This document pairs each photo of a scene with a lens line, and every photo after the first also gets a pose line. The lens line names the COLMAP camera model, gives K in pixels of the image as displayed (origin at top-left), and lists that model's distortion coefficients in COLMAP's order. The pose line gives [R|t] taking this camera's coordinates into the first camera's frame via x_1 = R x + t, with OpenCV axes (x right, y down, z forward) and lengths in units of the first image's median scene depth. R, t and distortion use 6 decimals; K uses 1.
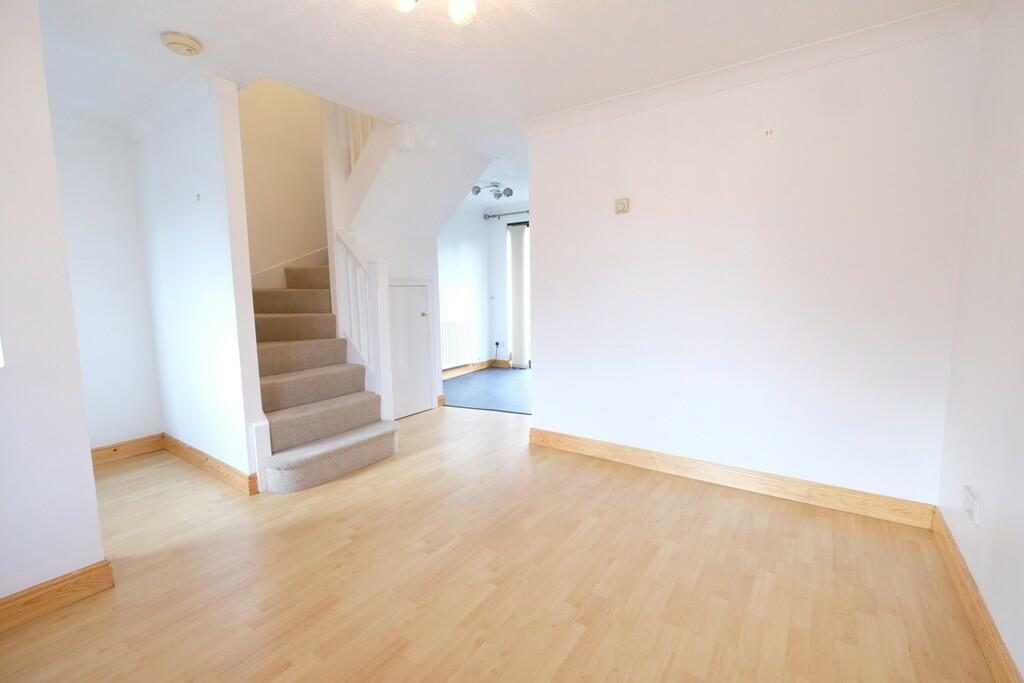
lens RADIAL K [[444.0, 0, 514.0], [0, 444.0, 336.9], [0, 0, 1]] dist [0.000068, -0.000471]
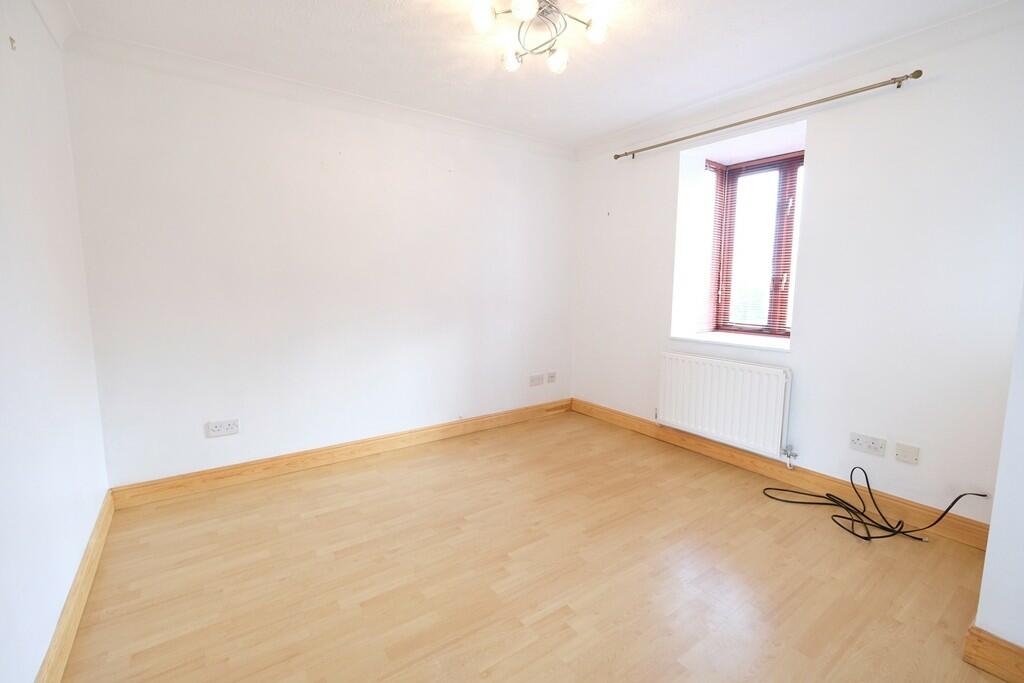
lens RADIAL K [[444.0, 0, 514.0], [0, 444.0, 336.9], [0, 0, 1]] dist [0.000068, -0.000471]
pose [[-0.946723, -0.029696, 0.320676, -0.342885], [0.039299, 0.977645, 0.206557, -0.175818], [-0.319641, 0.208155, -0.924392, 1.661404]]
